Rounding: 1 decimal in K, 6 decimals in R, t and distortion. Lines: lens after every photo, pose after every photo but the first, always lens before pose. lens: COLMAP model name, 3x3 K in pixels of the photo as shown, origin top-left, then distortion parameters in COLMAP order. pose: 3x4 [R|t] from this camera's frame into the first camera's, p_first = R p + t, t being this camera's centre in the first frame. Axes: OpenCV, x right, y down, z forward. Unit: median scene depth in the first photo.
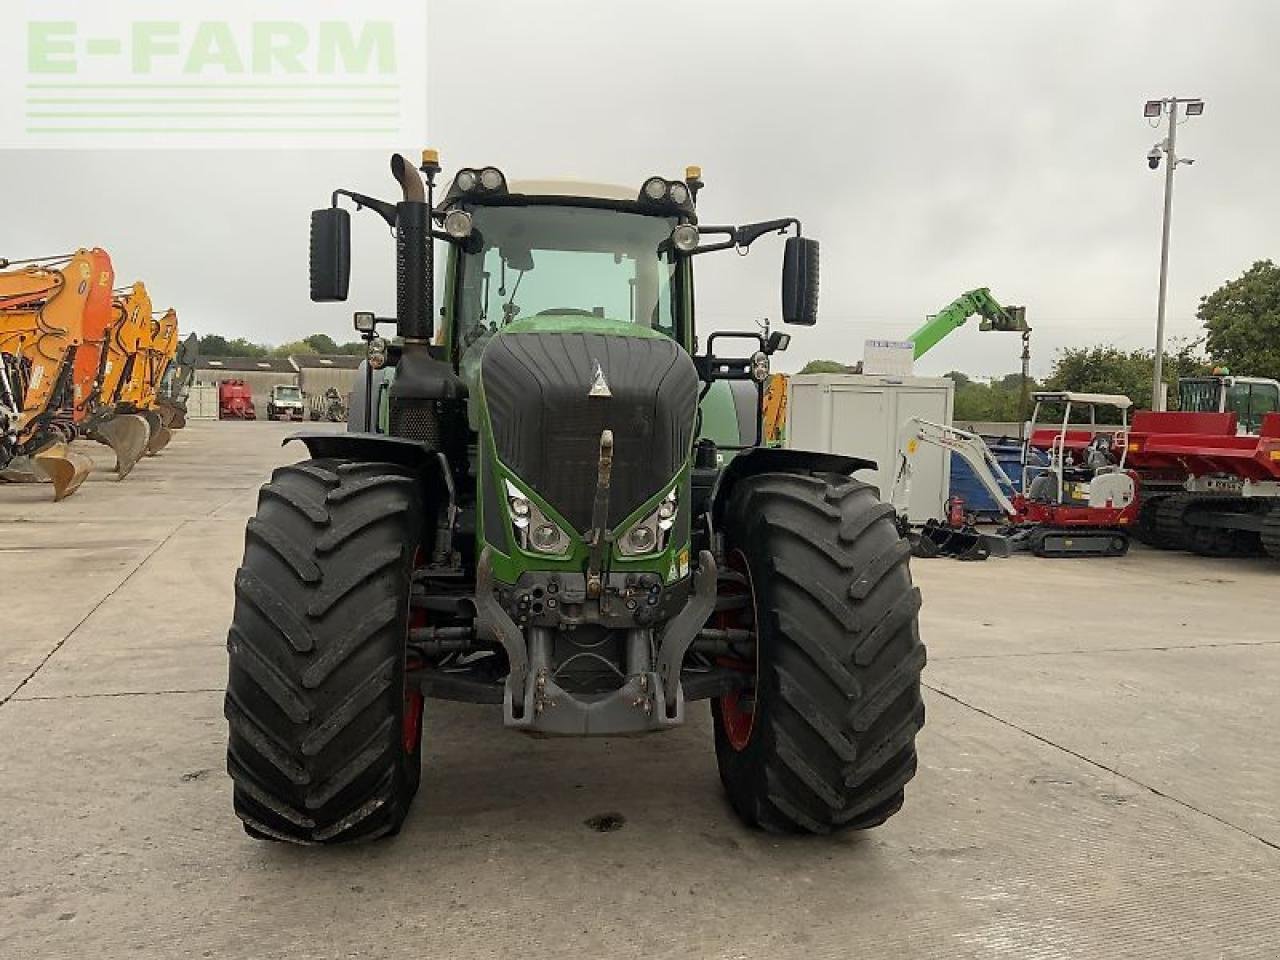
lens RADIAL K [[1067.1, 0, 637.9], [0, 1067.1, 474.8], [0, 0, 1]] dist [0.095556, -0.189108]
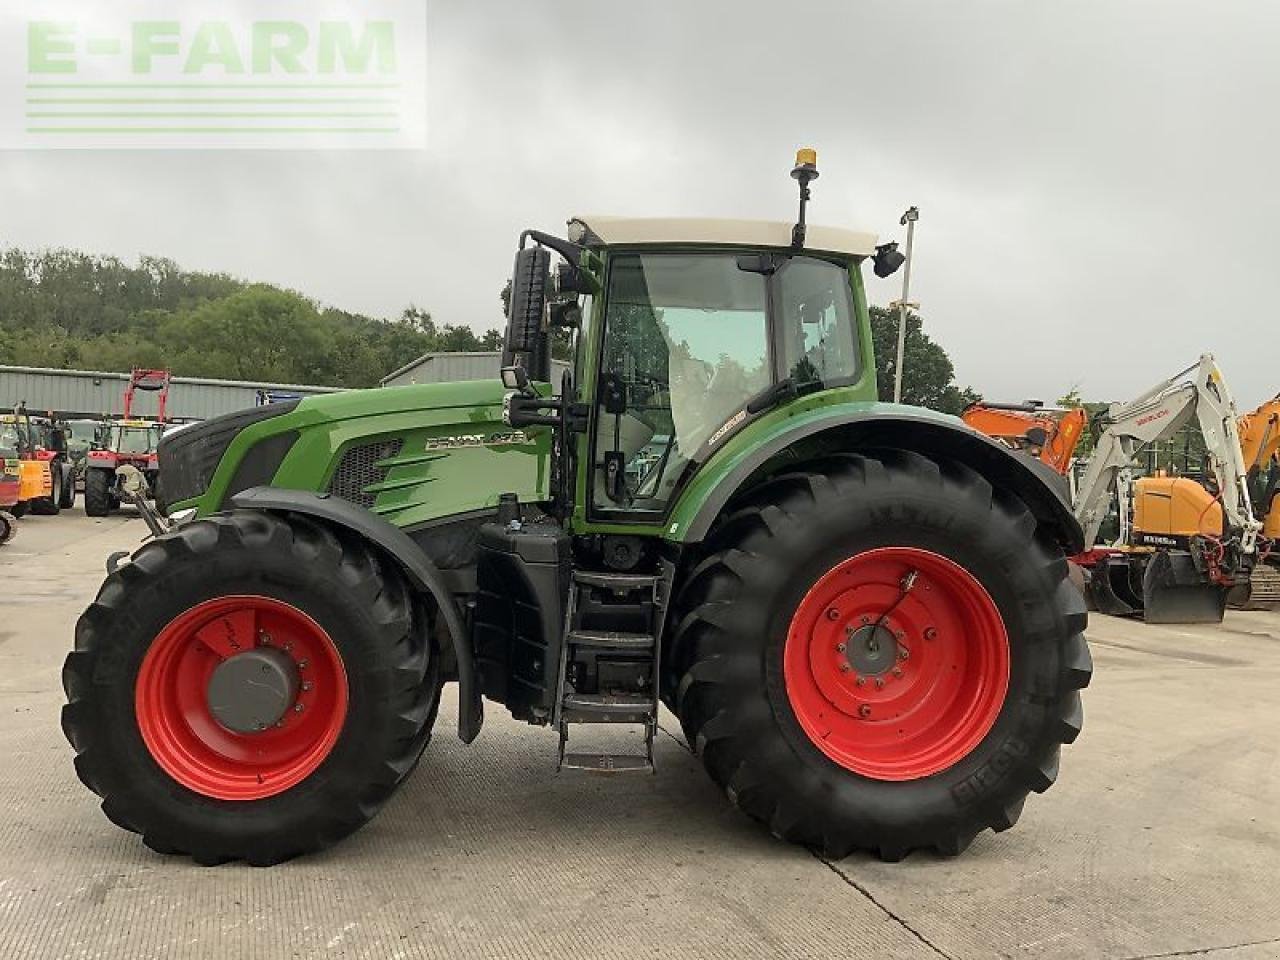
lens RADIAL K [[1060.3, 0, 647.1], [0, 1060.3, 463.5], [0, 0, 1]] dist [0.098107, -0.219110]
pose [[0.004536, -0.046082, -0.998927, 1.013558], [-0.095693, 0.994333, -0.046304, -0.027647], [0.995401, 0.095800, 0.000100, 1.163477]]
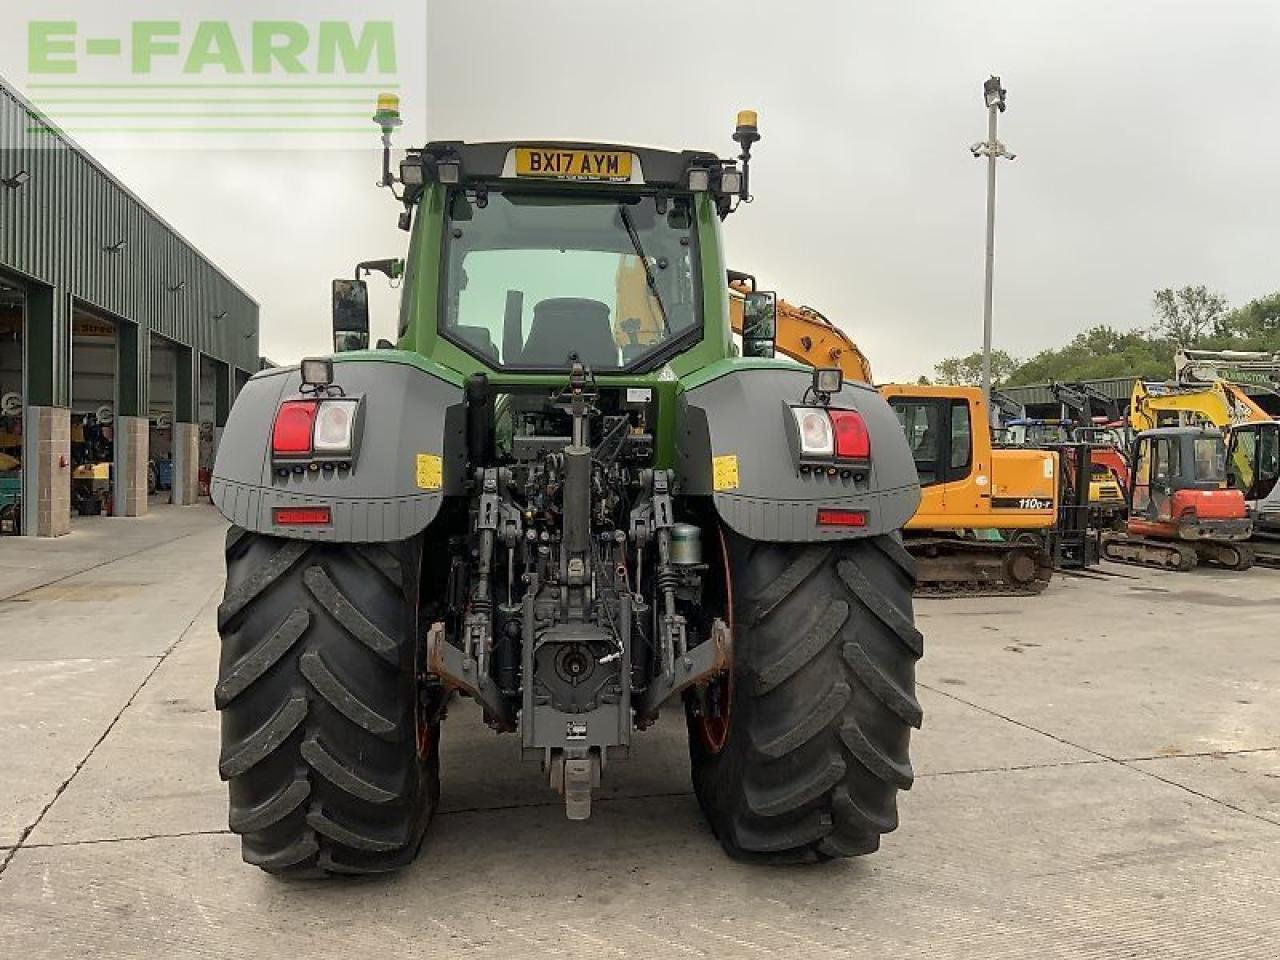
lens RADIAL K [[1060.3, 0, 647.1], [0, 1060.3, 463.5], [0, 0, 1]] dist [0.098107, -0.219110]
pose [[-0.999214, -0.037764, 0.012062, -0.176750], [-0.036833, 0.996879, 0.069824, -0.125649], [-0.014662, 0.069325, -0.997486, 2.206439]]
